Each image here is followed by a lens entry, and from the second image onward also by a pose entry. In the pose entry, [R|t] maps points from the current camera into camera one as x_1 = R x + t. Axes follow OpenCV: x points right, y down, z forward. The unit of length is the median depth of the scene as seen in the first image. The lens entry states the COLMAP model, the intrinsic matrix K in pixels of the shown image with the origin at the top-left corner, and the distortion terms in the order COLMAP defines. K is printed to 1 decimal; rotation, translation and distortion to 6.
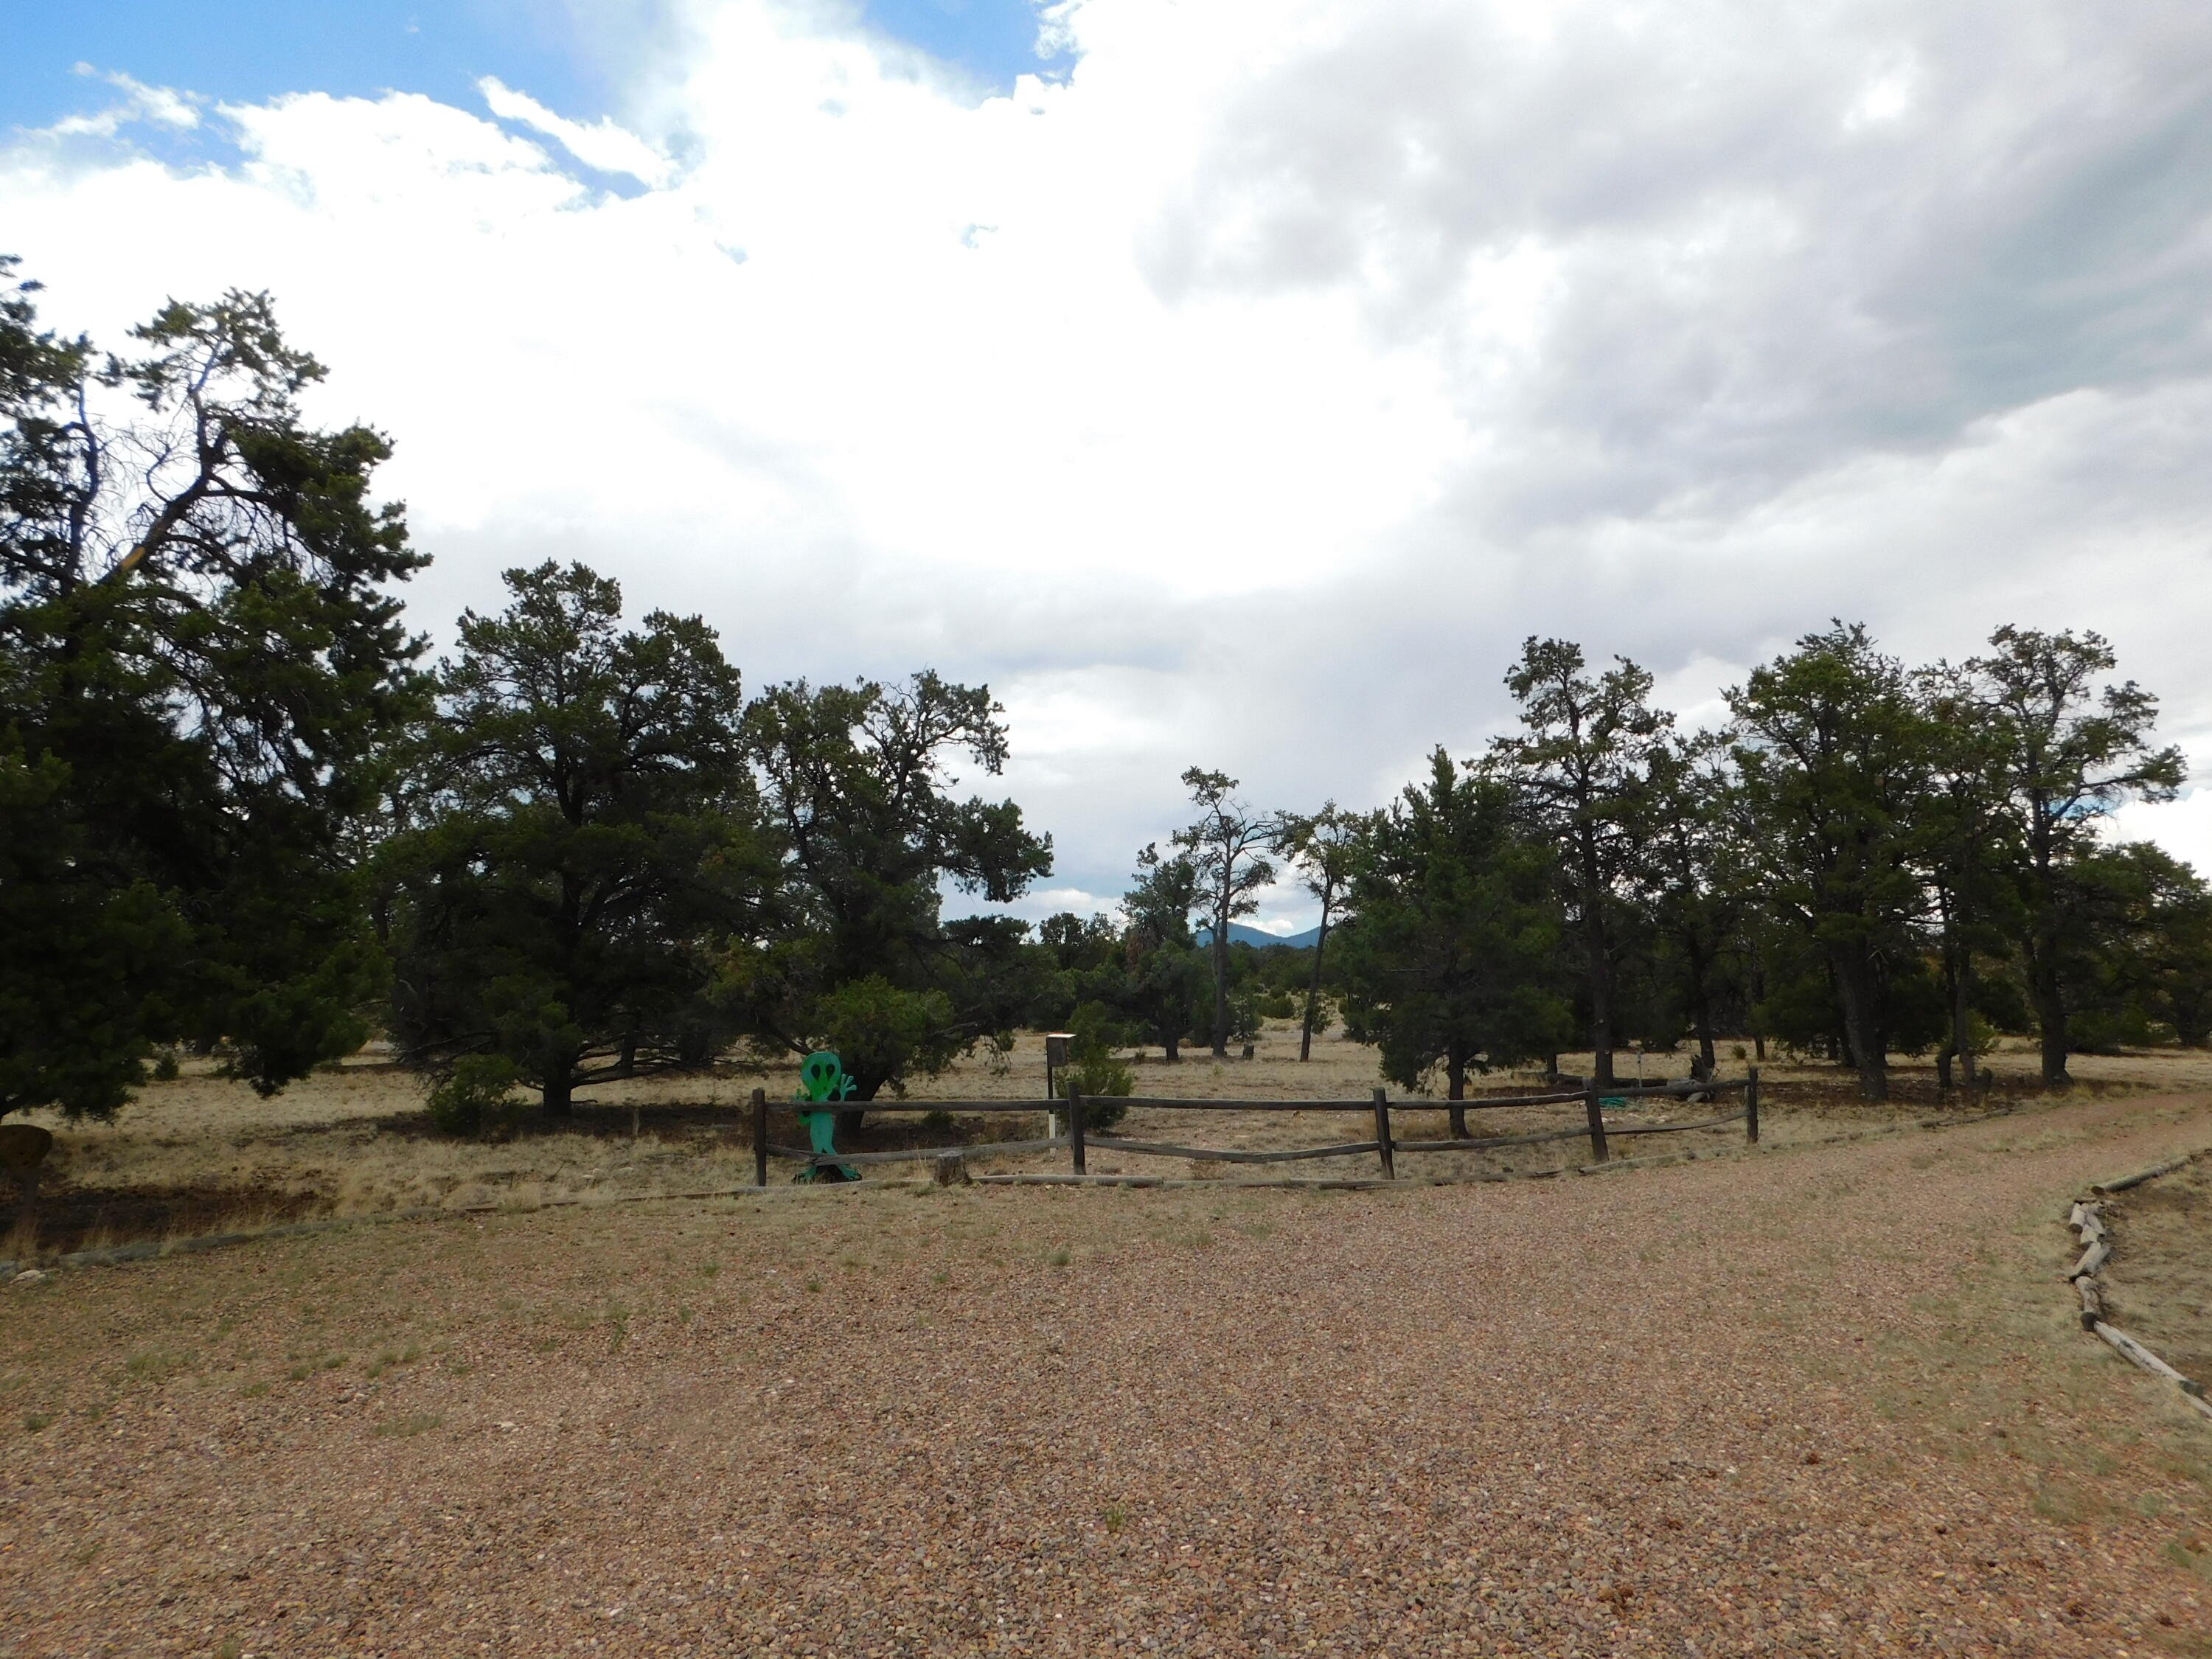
lens RADIAL K [[1486.0, 0, 1106.0], [0, 1486.0, 829.5], [0, 0, 1]] dist [-0.054944, 0.050676]
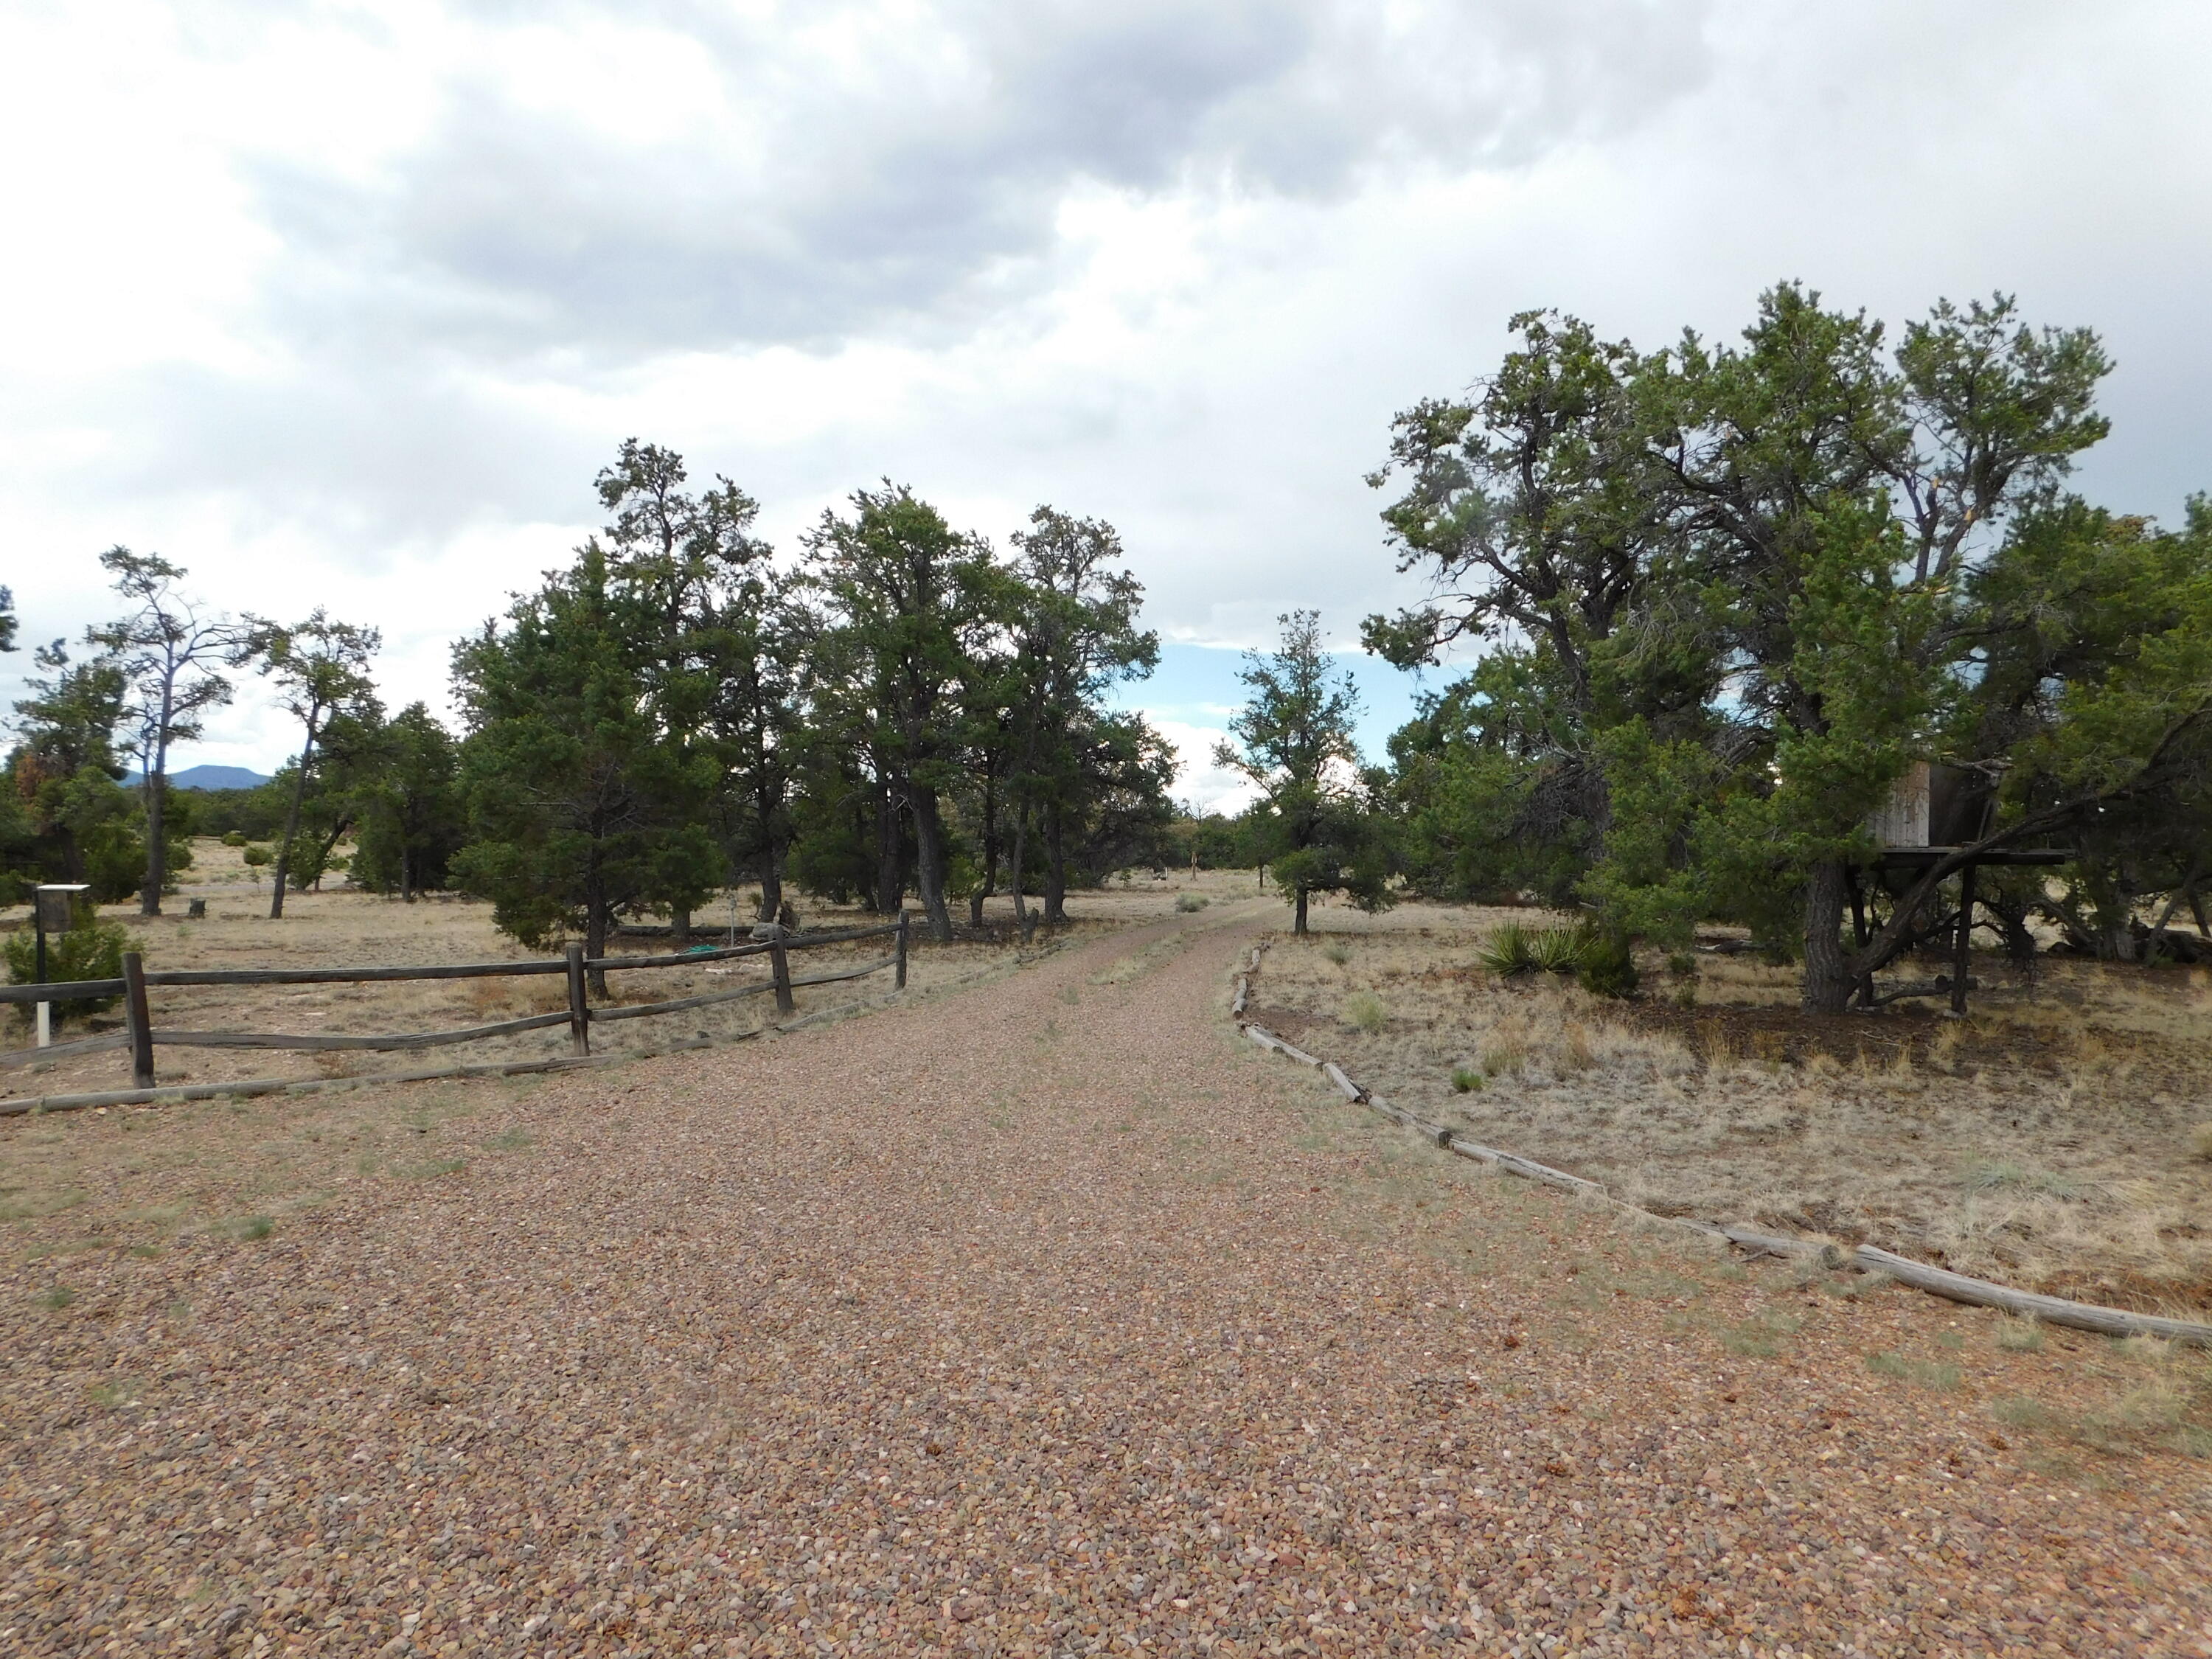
lens RADIAL K [[1486.0, 0, 1106.0], [0, 1486.0, 829.5], [0, 0, 1]] dist [-0.054944, 0.050676]
pose [[0.762752, 0.009466, 0.646622, -0.060178], [-0.074224, 0.994567, 0.072995, 0.016370], [-0.642418, -0.103672, 0.759310, 0.108958]]
